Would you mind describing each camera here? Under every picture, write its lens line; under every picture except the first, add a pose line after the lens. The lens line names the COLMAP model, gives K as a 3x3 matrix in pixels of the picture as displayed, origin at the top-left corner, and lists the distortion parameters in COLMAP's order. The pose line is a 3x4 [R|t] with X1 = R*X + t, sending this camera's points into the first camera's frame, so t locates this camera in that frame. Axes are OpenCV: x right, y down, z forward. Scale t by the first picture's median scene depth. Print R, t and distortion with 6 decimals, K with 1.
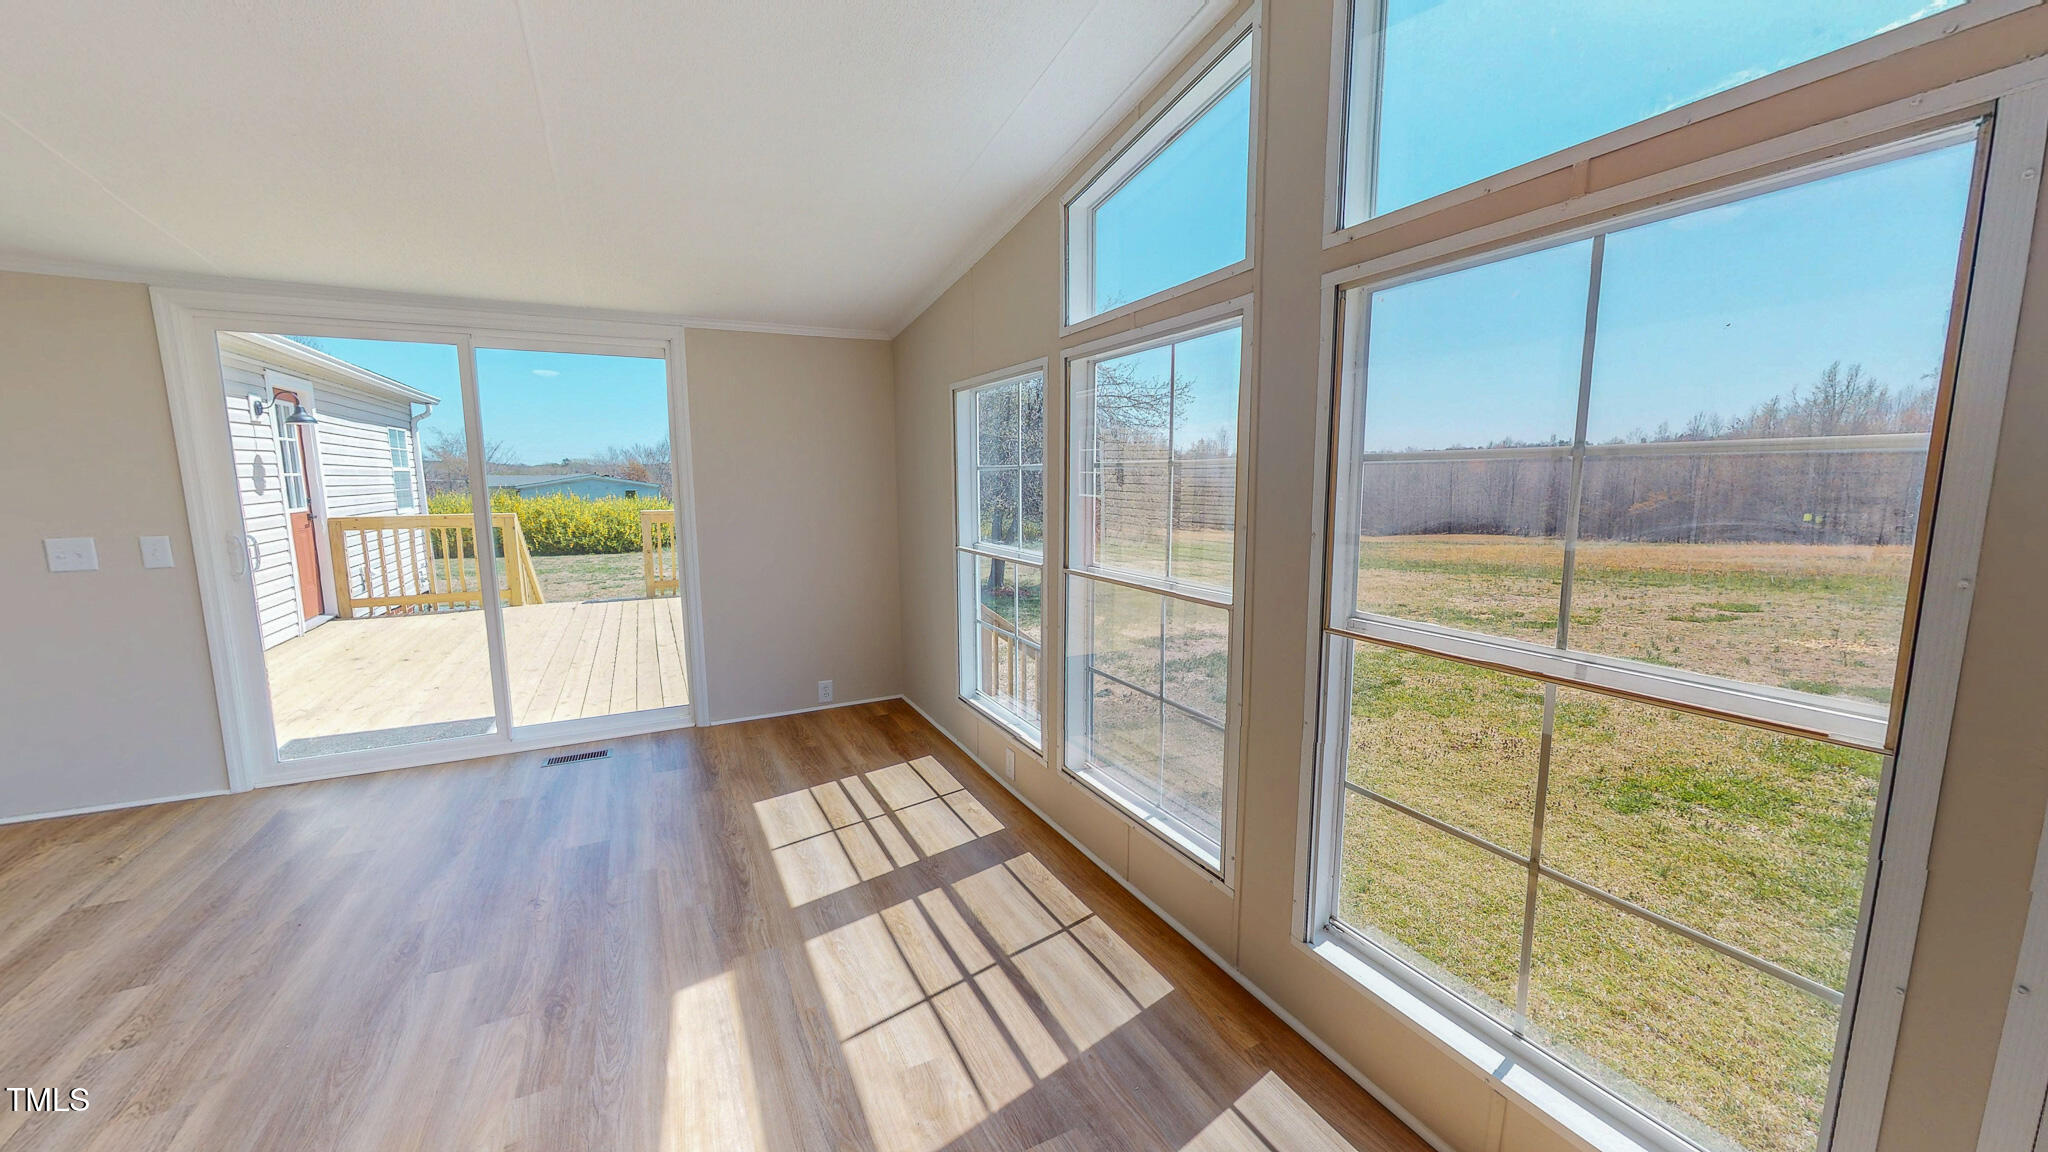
lens RADIAL K [[749.7, 0, 1023.8], [0, 749.7, 580.0], [0, 0, 1]] dist [-0.000157, 0.000021]
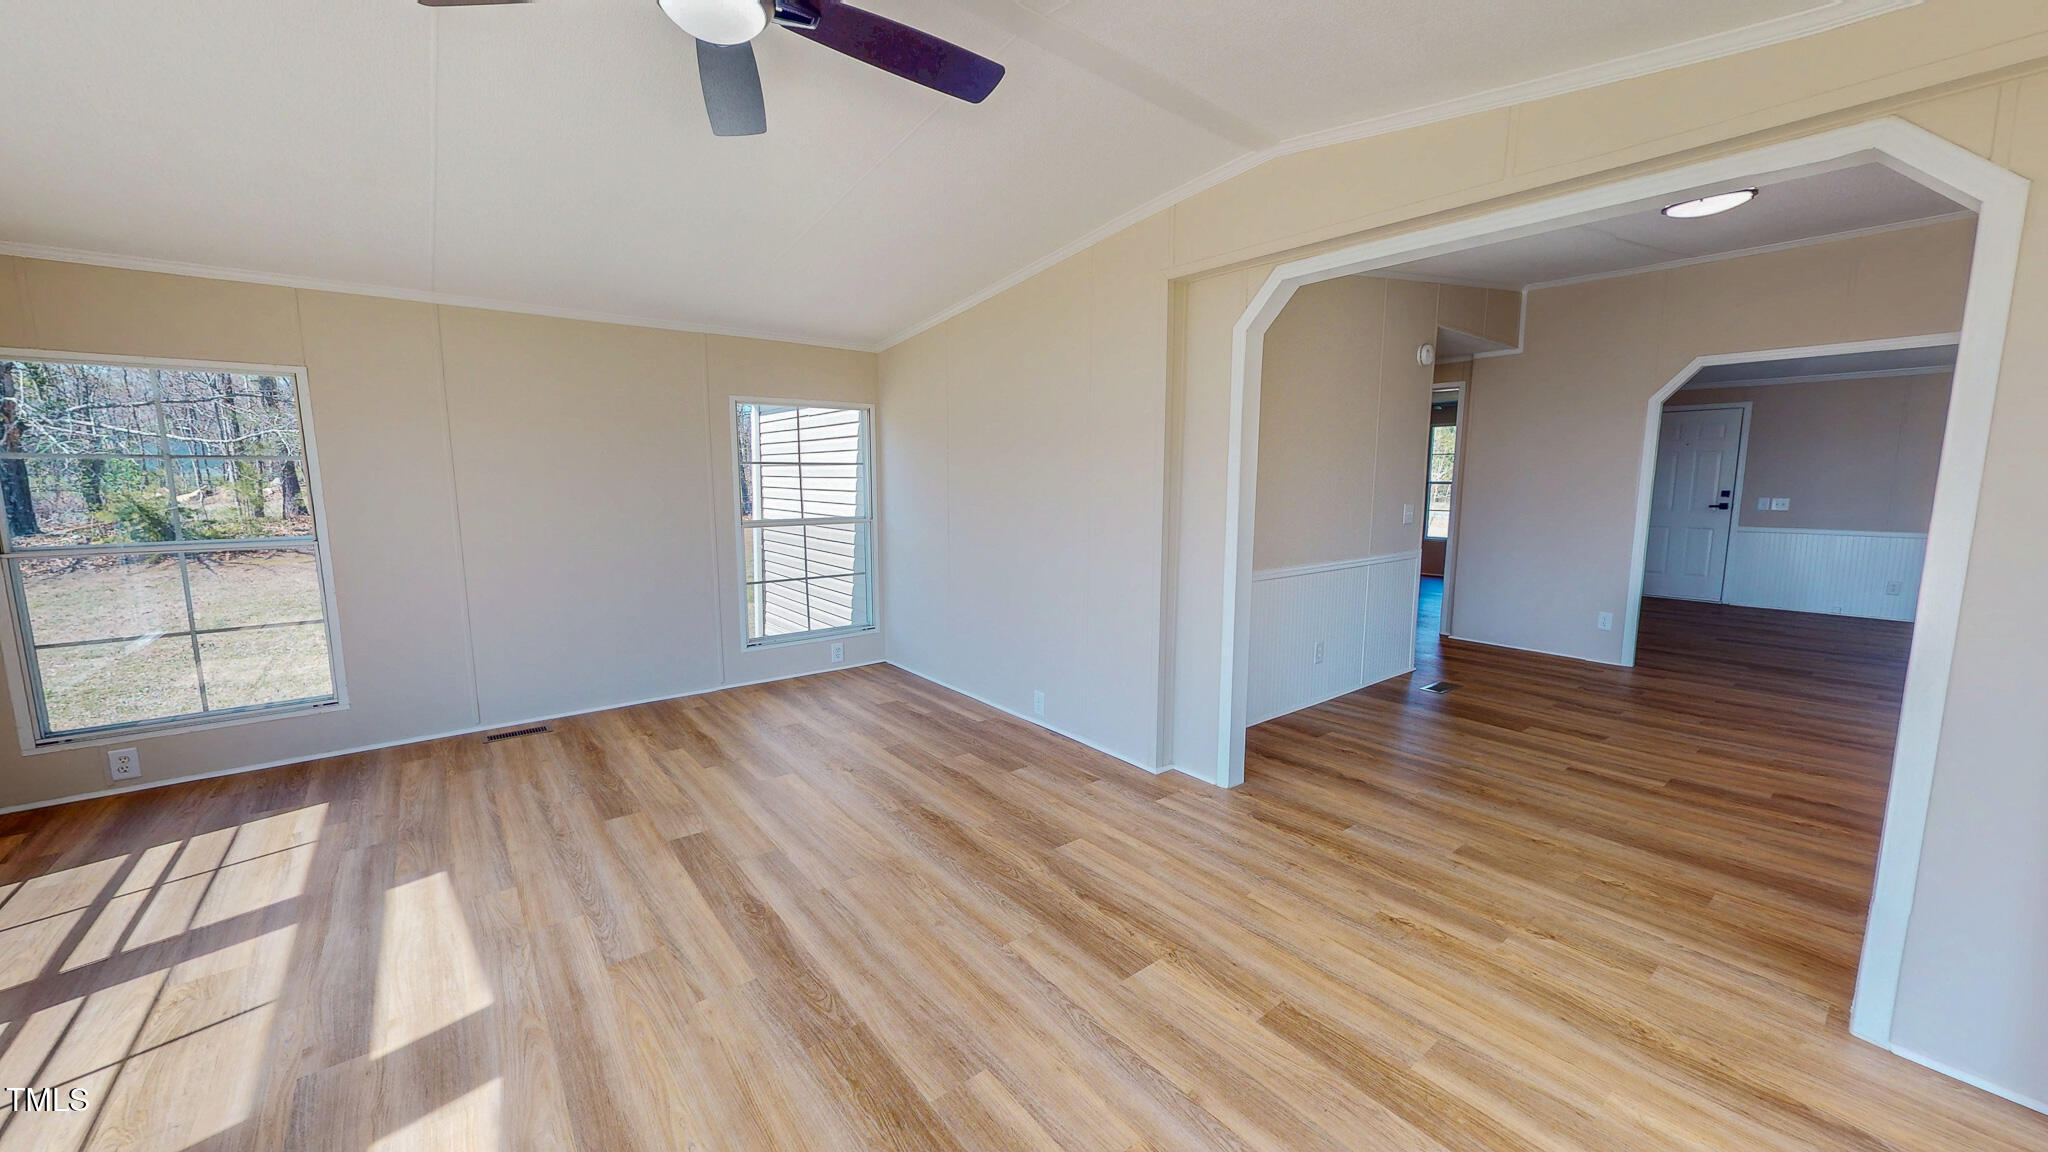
lens RADIAL K [[749.7, 0, 1023.8], [0, 749.7, 580.0], [0, 0, 1]] dist [-0.000157, 0.000021]
pose [[-0.976592, 0.011334, -0.214800, -1.042994], [-0.044541, 0.966310, 0.253497, -0.272975], [0.210437, 0.257131, -0.943186, 2.041140]]
